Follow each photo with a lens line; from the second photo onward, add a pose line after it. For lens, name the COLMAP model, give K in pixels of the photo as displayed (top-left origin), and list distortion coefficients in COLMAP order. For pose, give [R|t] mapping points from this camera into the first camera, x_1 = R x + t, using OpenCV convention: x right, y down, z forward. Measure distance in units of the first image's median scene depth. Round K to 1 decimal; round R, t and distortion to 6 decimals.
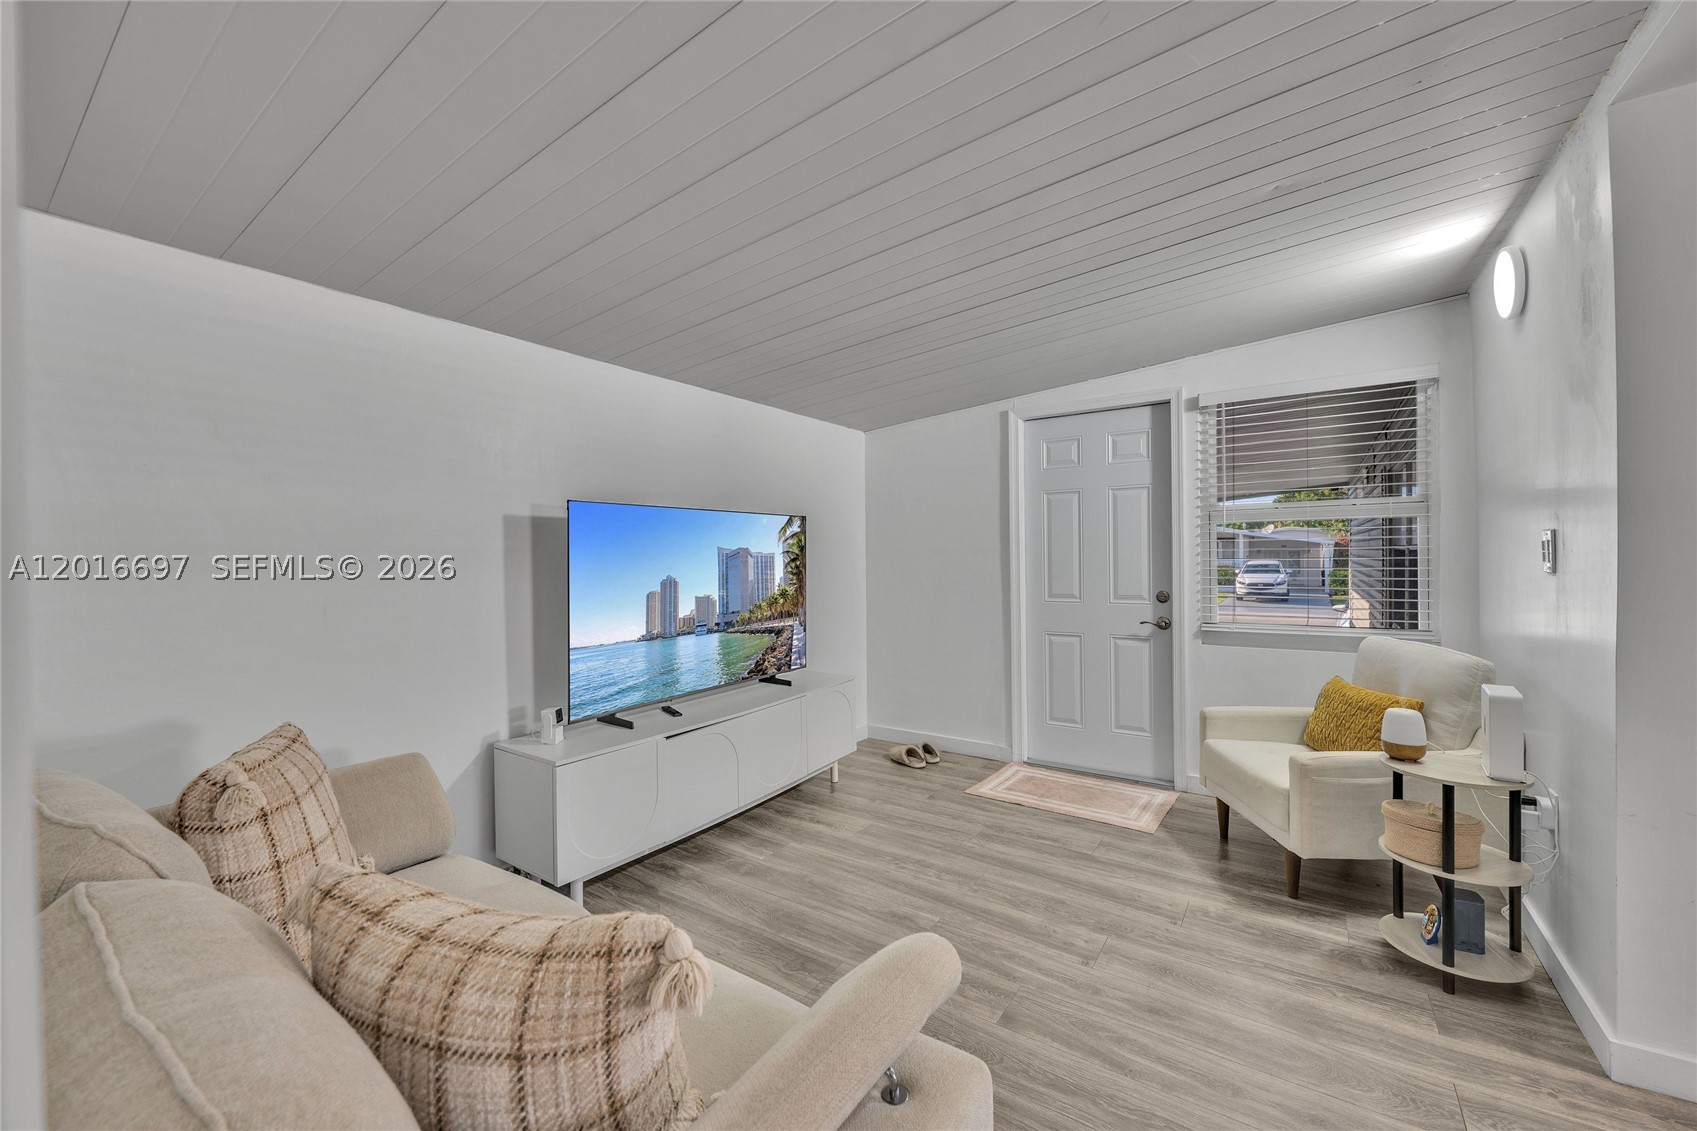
lens RADIAL K [[661.8, 0, 938.8], [0, 661.8, 549.6], [0, 0, 1]] dist [-0.000644, -0.000077]
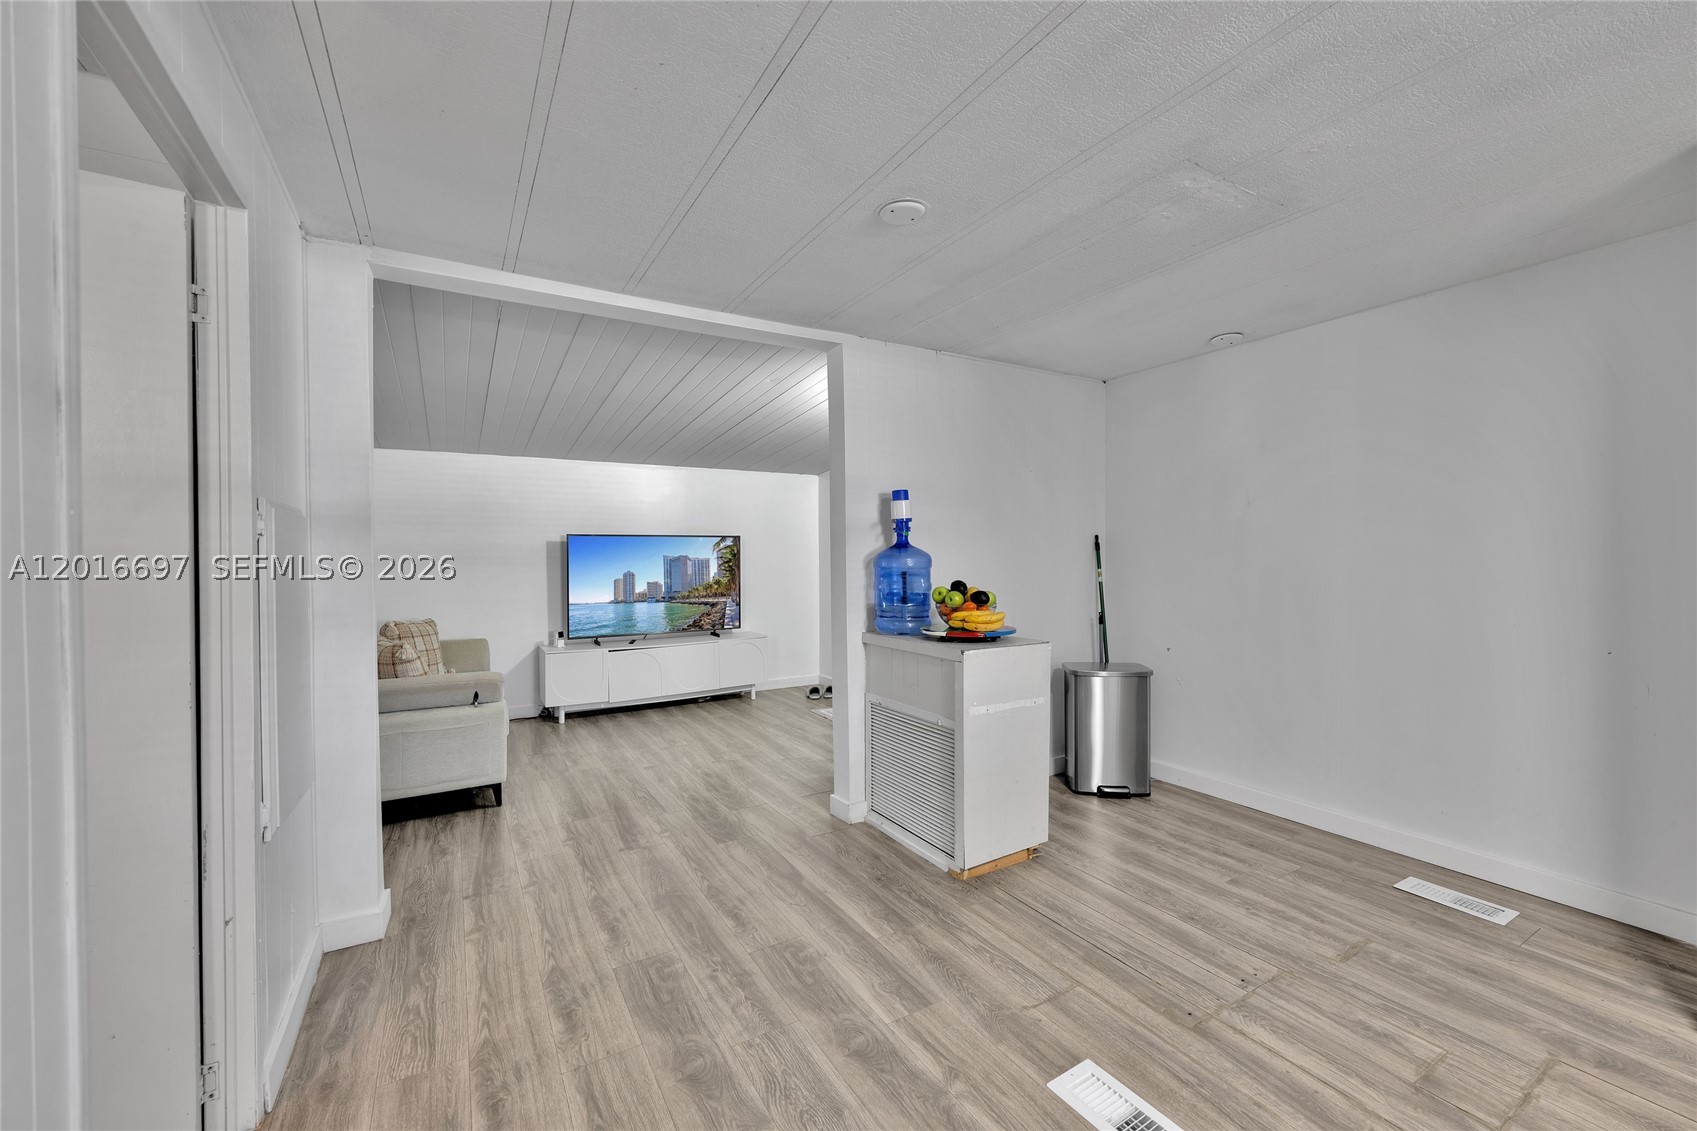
lens RADIAL K [[661.8, 0, 886.1], [0, 661.8, 551.8], [0, 0, 1]] dist [-0.000644, -0.000077]
pose [[0.911897, 0.003824, -0.410401, 1.016612], [0.000719, 0.999940, 0.010916, -0.034797], [0.410419, -0.010250, 0.911840, -0.432729]]
